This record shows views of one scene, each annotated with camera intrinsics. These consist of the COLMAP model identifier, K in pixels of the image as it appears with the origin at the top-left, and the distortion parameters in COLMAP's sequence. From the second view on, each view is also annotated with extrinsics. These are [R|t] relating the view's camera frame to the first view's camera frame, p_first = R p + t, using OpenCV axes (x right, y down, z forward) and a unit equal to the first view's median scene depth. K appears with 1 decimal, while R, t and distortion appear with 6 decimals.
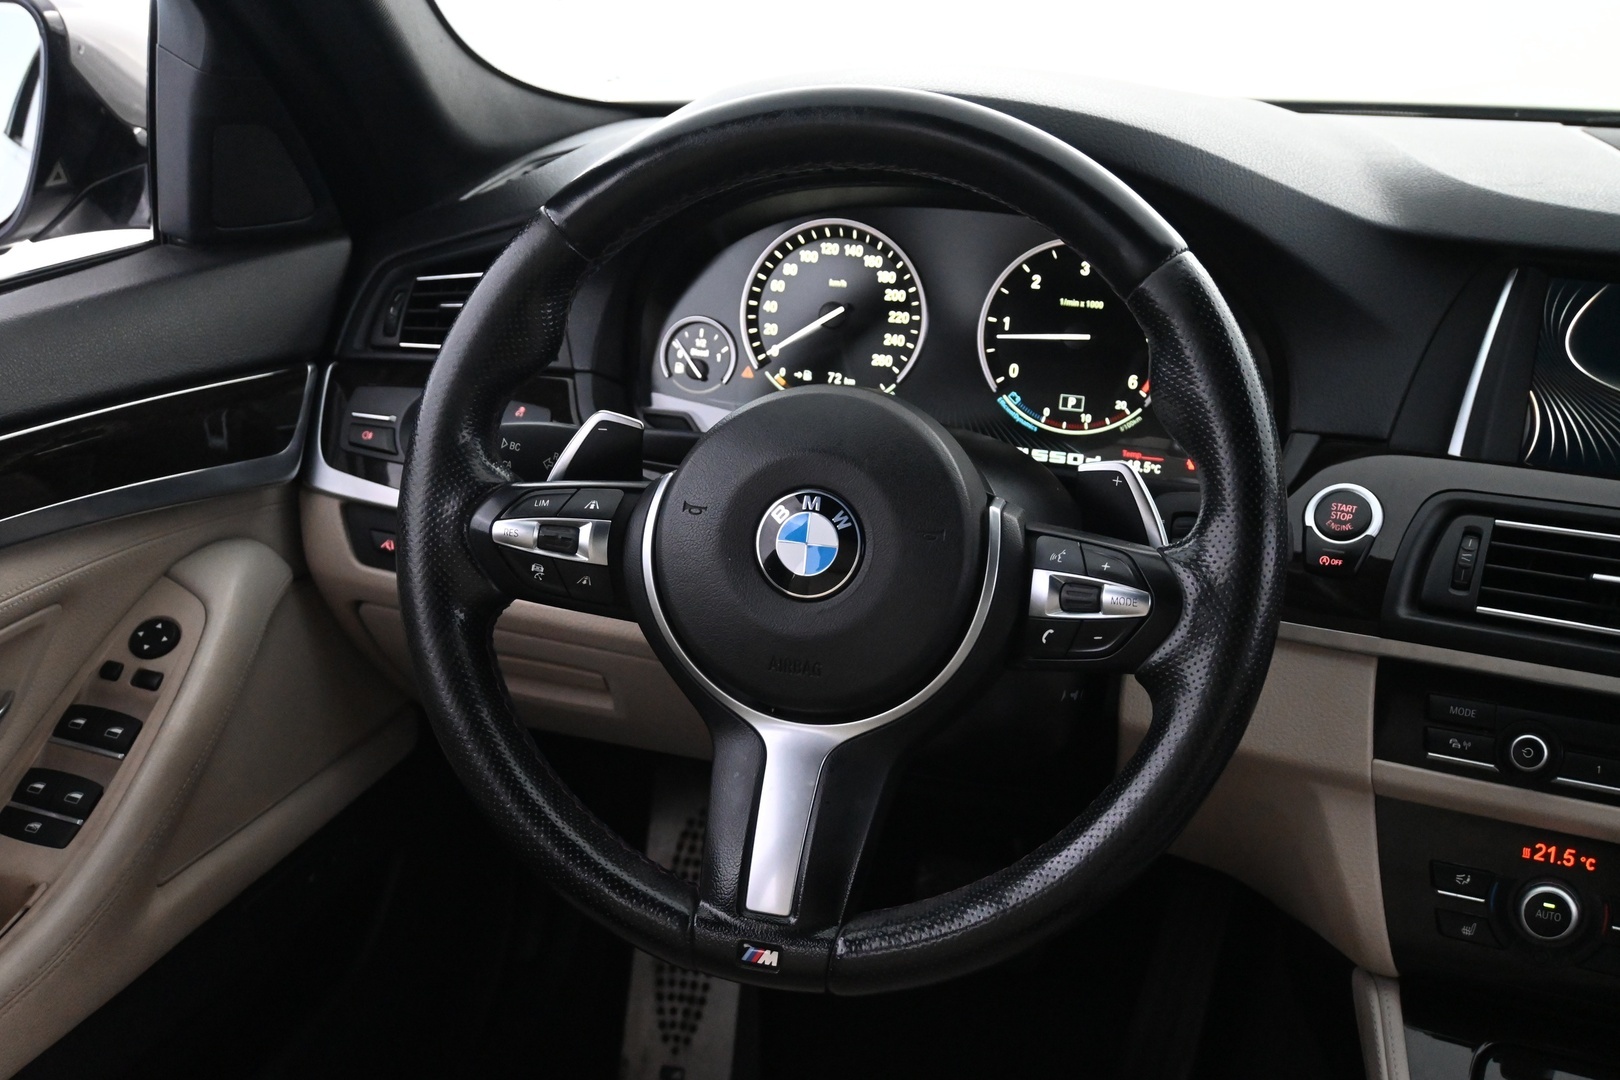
lens RADIAL K [[2037.1, 0, 810.0], [0, 2037.1, 540.0], [0, 0, 1]] dist [0.017738, -0.021989]
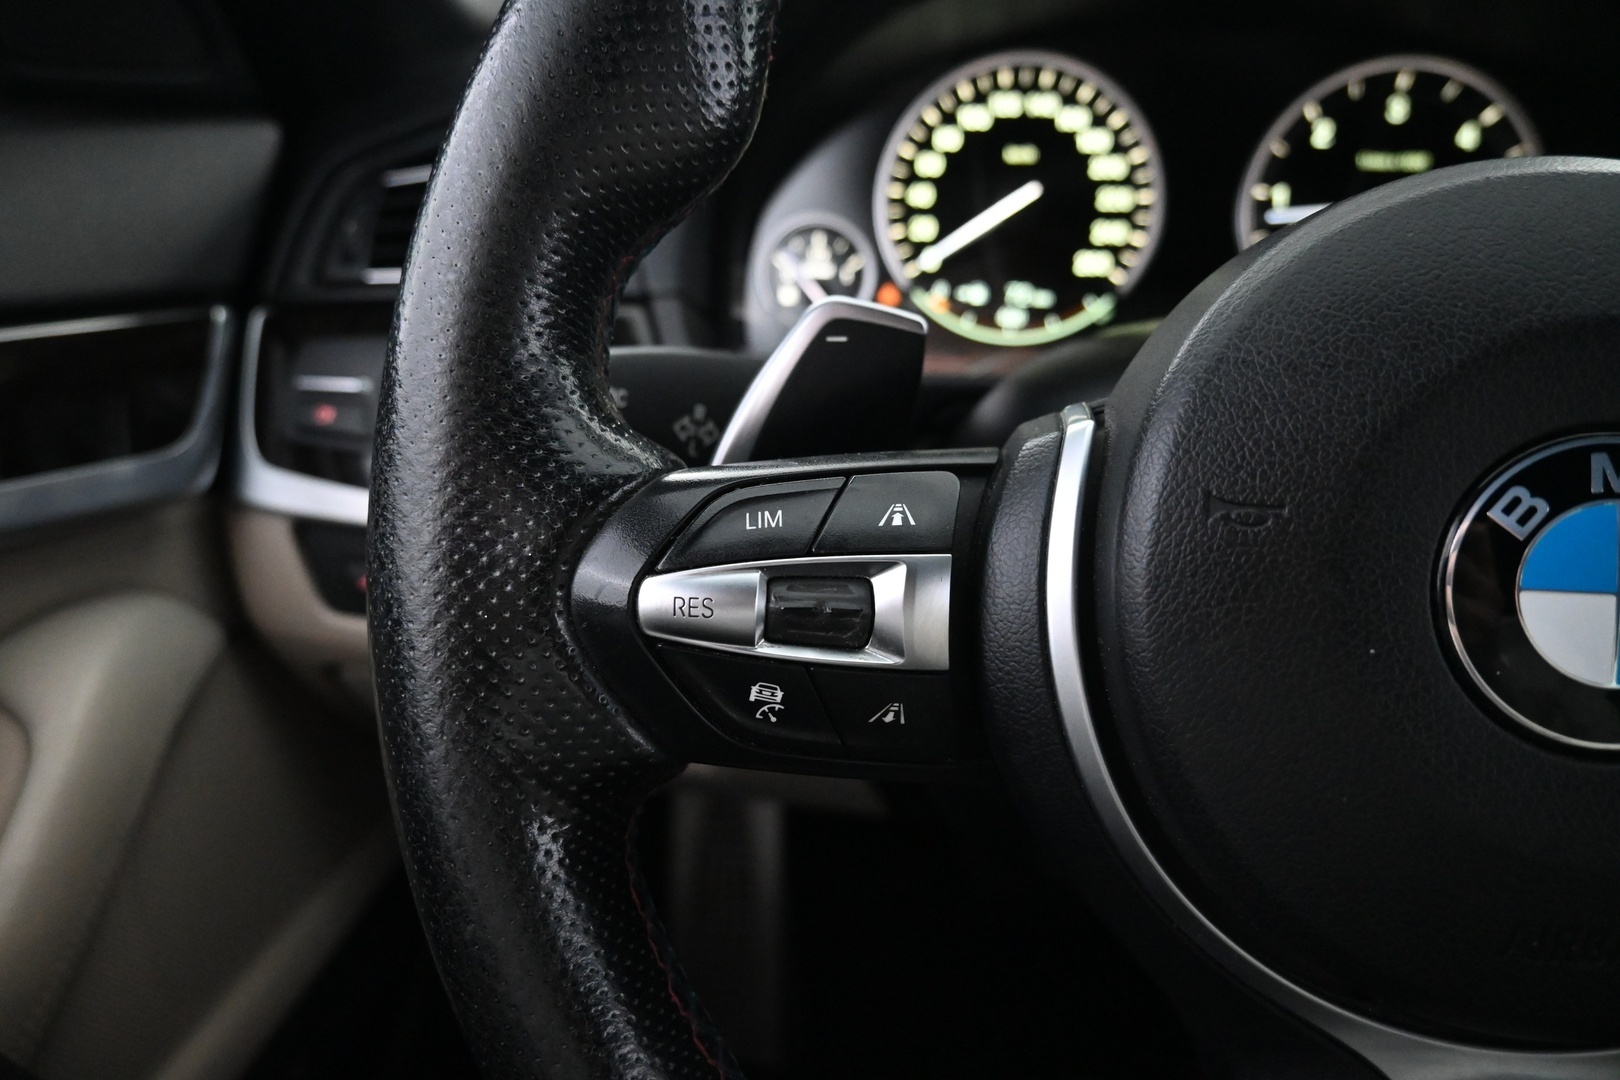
lens RADIAL K [[1124.6, 0, 810.0], [0, 1124.6, 540.0], [0, 0, 1]] dist [0.001343, 0.003772]
pose [[0.986633, -0.071681, 0.146347, -0.124279], [0.065378, 0.996732, 0.047444, -0.019193], [-0.149270, -0.037242, 0.988095, 0.641588]]
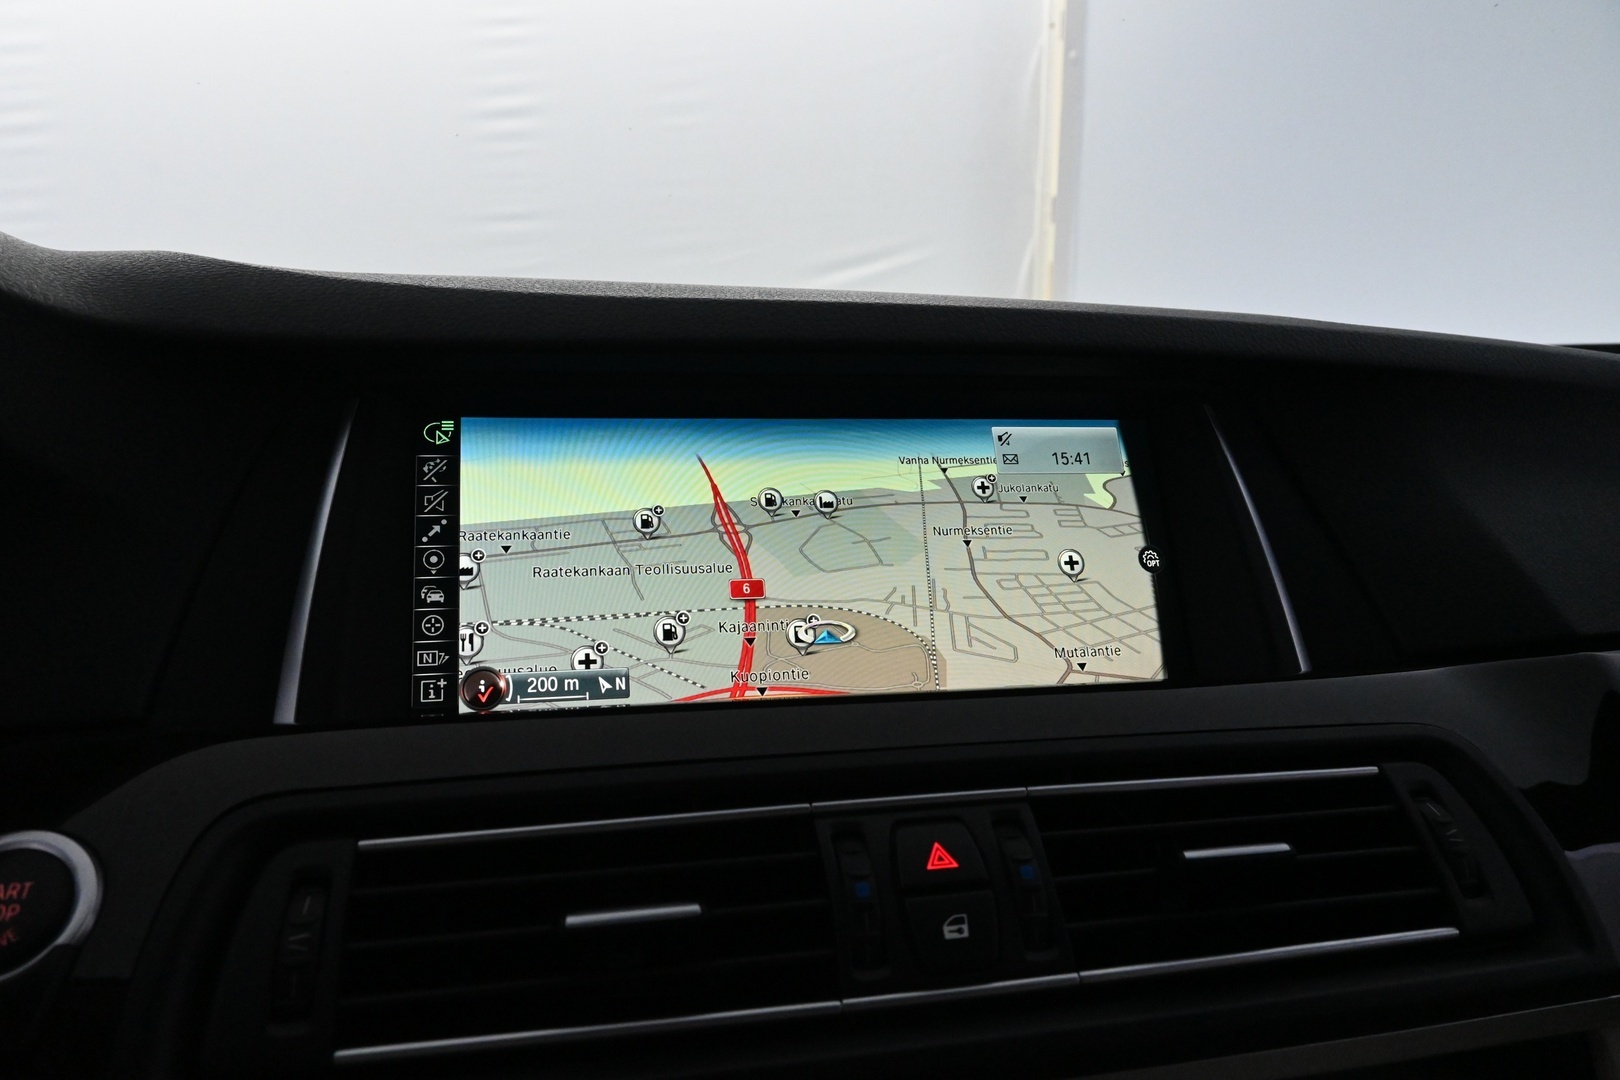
lens RADIAL K [[1120.3, 0, 810.0], [0, 1120.3, 540.0], [0, 0, 1]] dist [0.002514, 0.003183]
pose [[0.804616, -0.085380, 0.587626, 0.237359], [0.200543, 0.970535, -0.133581, -0.019562], [-0.558906, 0.225326, 0.798030, 0.619330]]
